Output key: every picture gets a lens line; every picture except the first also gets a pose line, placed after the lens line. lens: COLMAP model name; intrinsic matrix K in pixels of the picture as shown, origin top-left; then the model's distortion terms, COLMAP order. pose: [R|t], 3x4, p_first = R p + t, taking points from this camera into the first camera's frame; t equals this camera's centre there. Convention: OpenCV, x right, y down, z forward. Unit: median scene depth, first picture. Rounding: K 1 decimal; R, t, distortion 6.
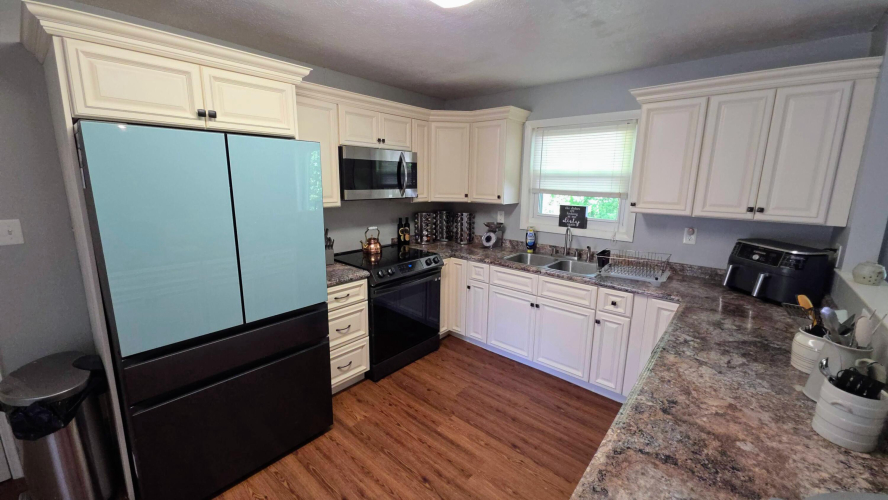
lens RADIAL K [[353.3, 0, 446.9], [0, 353.3, 245.8], [0, 0, 1]] dist [0.014470, -0.007877]
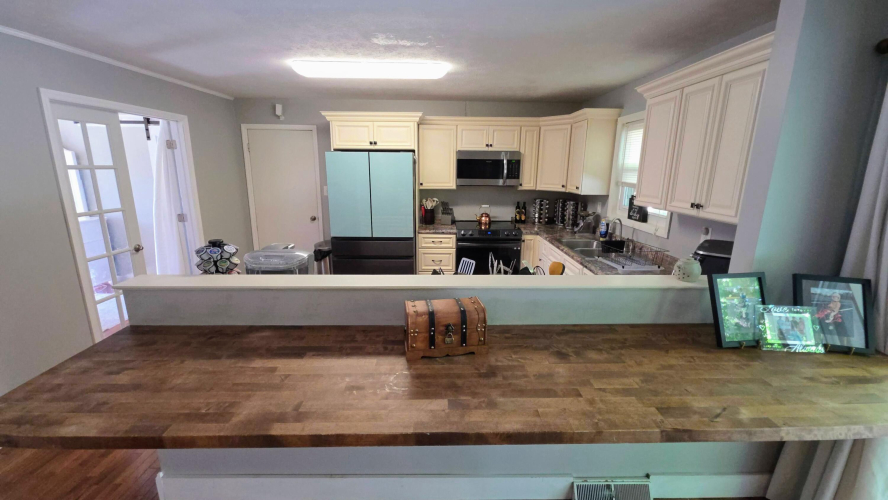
lens RADIAL K [[353.3, 0, 446.9], [0, 353.3, 245.8], [0, 0, 1]] dist [0.014470, -0.007877]
pose [[0.661586, 0.157517, -0.733139, 0.891403], [-0.144488, 0.986145, 0.081490, 0.017538], [0.735818, 0.052017, 0.675179, -0.096777]]
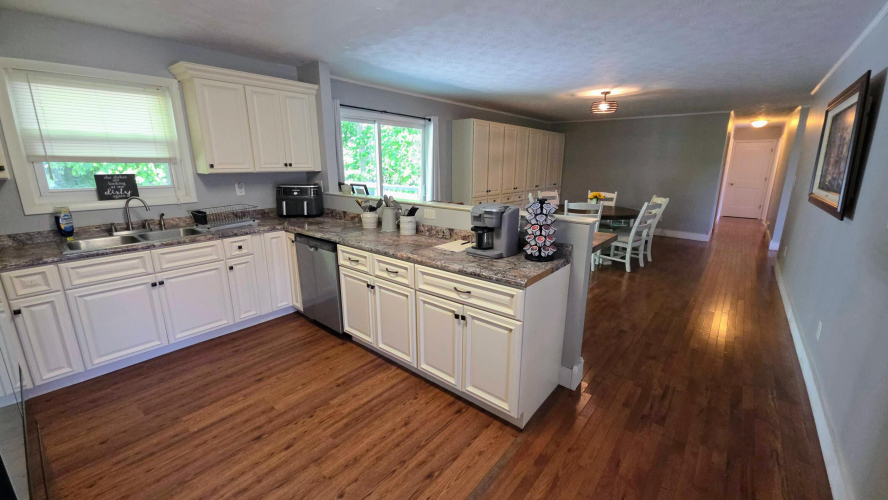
lens RADIAL K [[353.3, 0, 446.9], [0, 353.3, 245.8], [0, 0, 1]] dist [0.014470, -0.007877]
pose [[-0.019578, -0.250029, 0.968040, -0.648316], [0.186029, 0.950407, 0.249237, -0.013520], [-0.982349, 0.184963, 0.027905, 0.235946]]
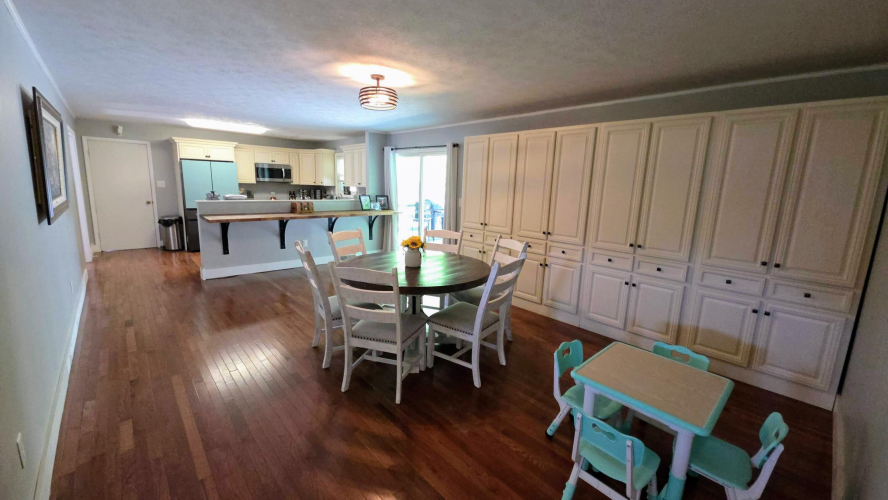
lens RADIAL K [[353.3, 0, 446.9], [0, 353.3, 245.8], [0, 0, 1]] dist [0.014470, -0.007877]
pose [[0.993026, 0.034735, -0.112658, 1.639749], [-0.037281, 0.999093, -0.020570, 0.410995], [0.111842, 0.024627, 0.993421, -1.749485]]
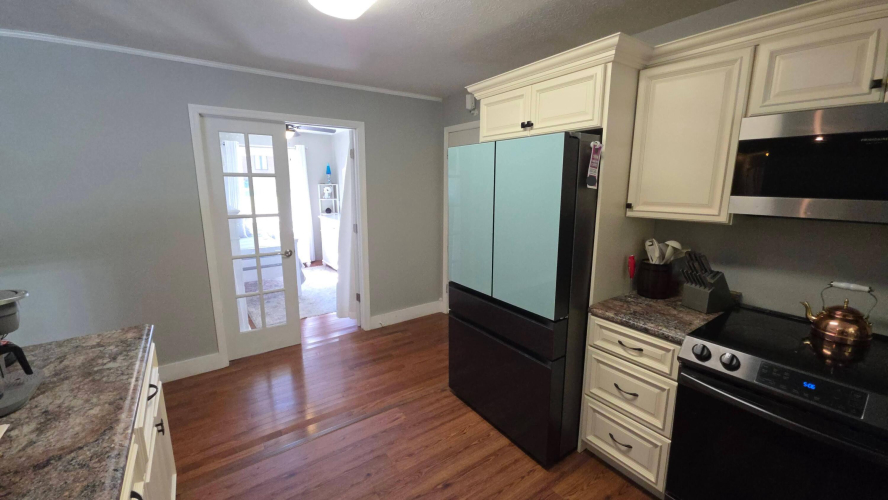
lens RADIAL K [[353.3, 0, 446.9], [0, 353.3, 245.8], [0, 0, 1]] dist [0.014470, -0.007877]
pose [[-0.242962, 0.157321, -0.957194, 0.388689], [-0.193049, 0.959181, 0.206649, -0.108560], [0.950632, 0.234993, -0.202674, 0.685828]]
